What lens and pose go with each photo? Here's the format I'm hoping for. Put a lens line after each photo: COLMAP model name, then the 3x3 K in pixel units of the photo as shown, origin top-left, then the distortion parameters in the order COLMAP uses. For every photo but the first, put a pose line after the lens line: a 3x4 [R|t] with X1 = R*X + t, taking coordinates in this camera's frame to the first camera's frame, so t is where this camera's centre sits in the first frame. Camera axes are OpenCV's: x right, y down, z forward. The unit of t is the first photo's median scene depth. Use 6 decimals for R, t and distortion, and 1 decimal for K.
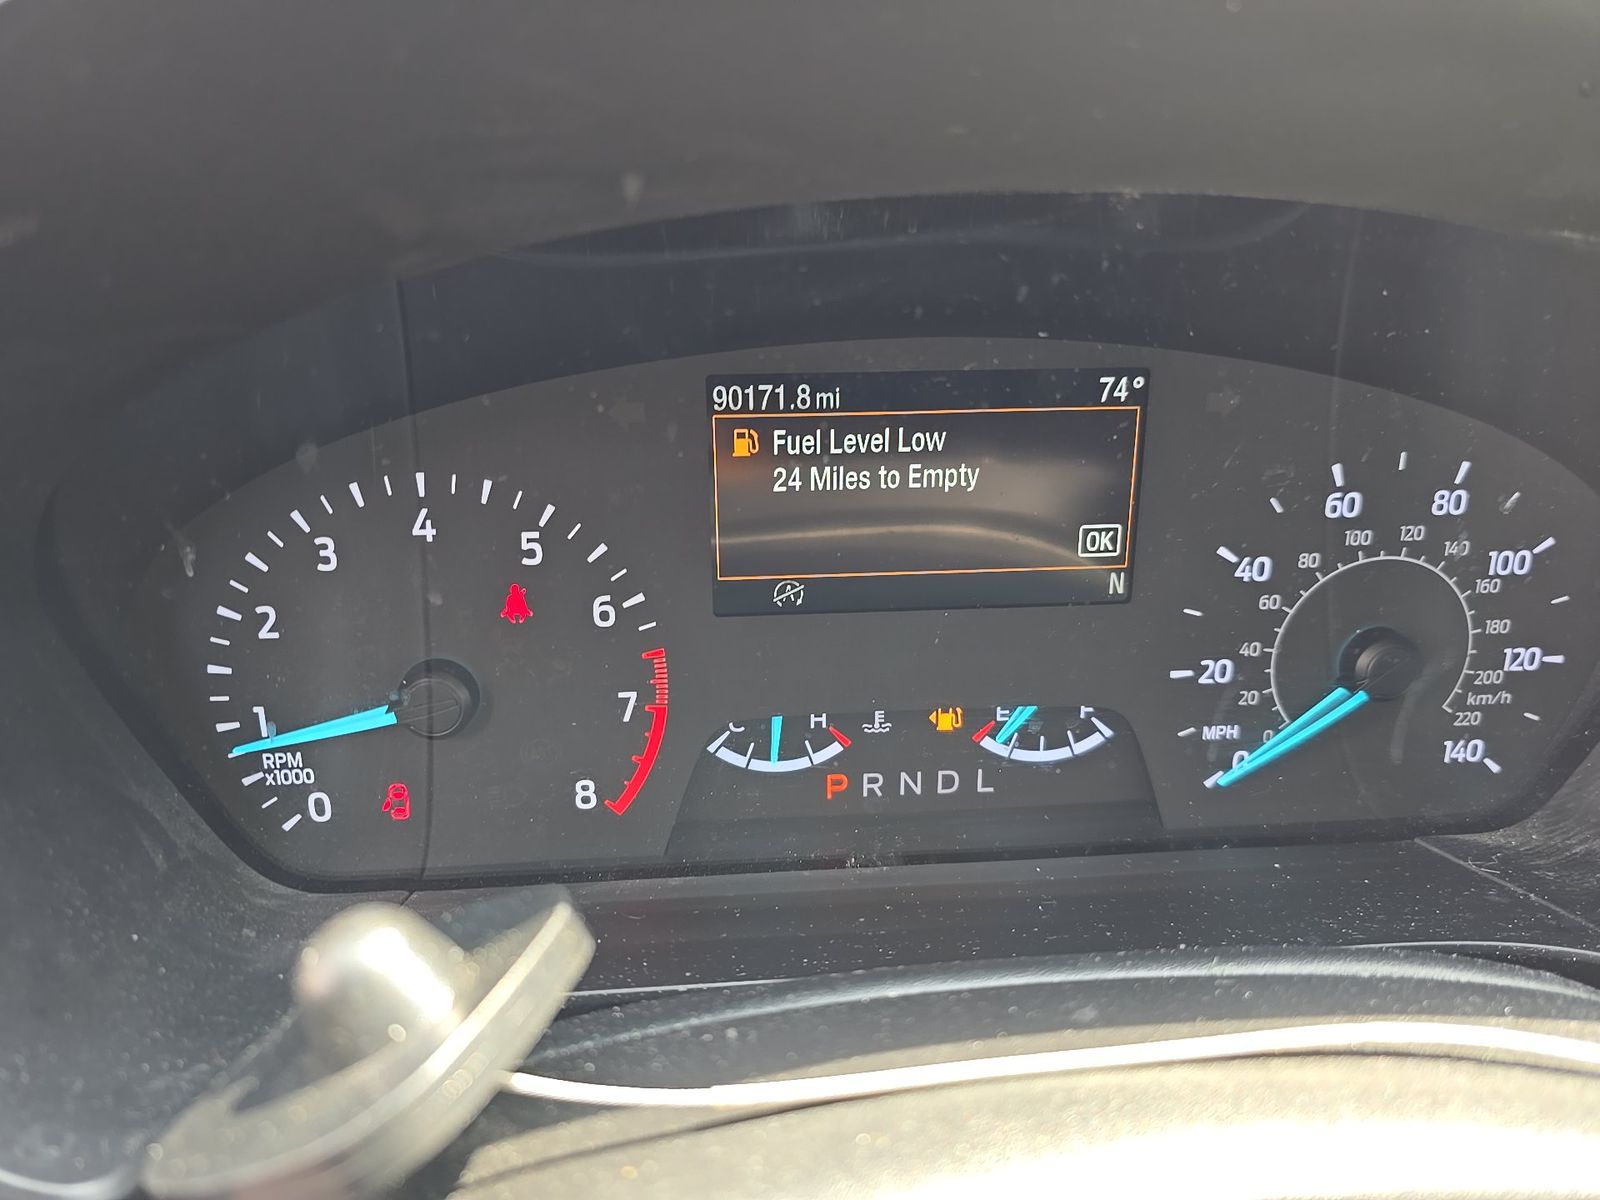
lens RADIAL K [[1099.5, 0, 796.9], [0, 1099.5, 594.2], [0, 0, 1]] dist [0.034763, -0.071243]
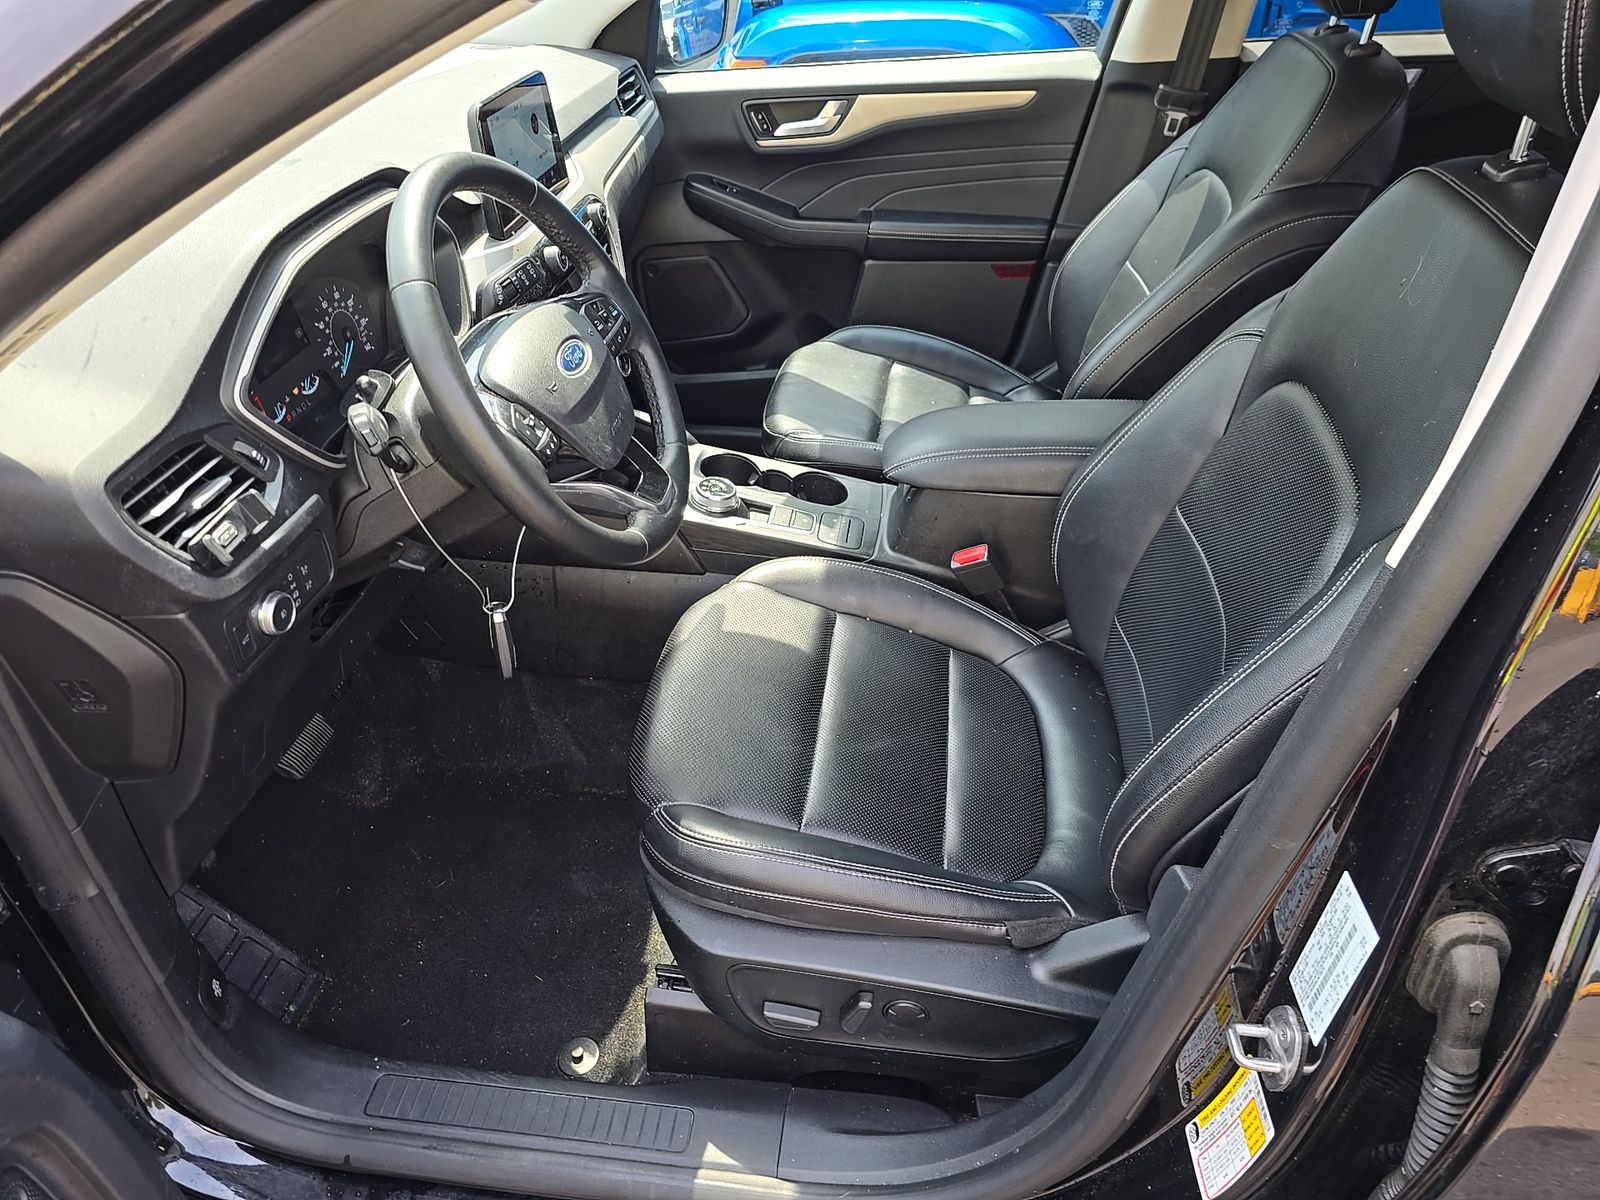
lens RADIAL K [[1059.7, 0, 794.7], [0, 1059.7, 597.0], [0, 0, 1]] dist [0.051135, -0.061208]
pose [[0.218166, -0.584785, 0.781300, -3.043938], [0.444922, 0.772144, 0.453694, -0.272884], [-0.868589, 0.248637, 0.428640, -2.127775]]
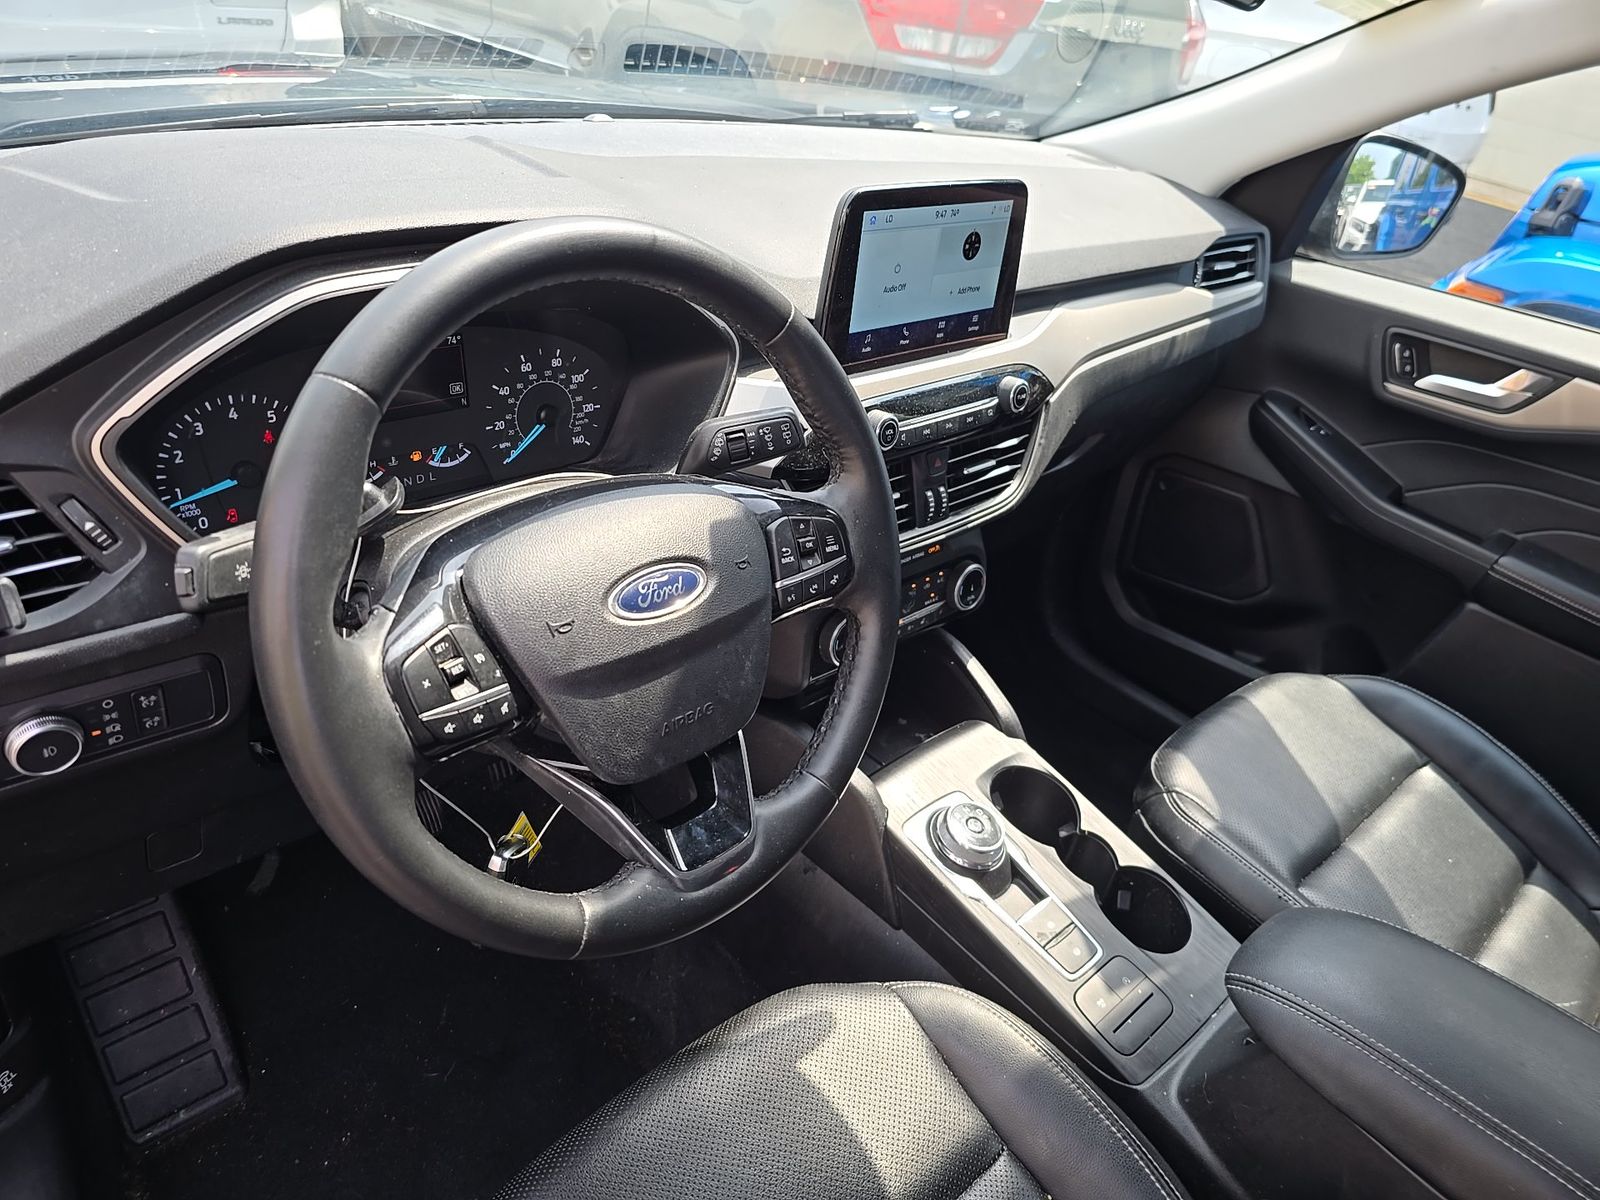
lens RADIAL K [[1084.1, 0, 801.6], [0, 1084.1, 600.1], [0, 0, 1]] dist [0.040880, -0.046488]
pose [[0.776885, -0.245716, 0.579719, -0.864496], [0.145079, 0.965793, 0.214933, 0.009224], [-0.612701, -0.082873, 0.785958, -1.987980]]
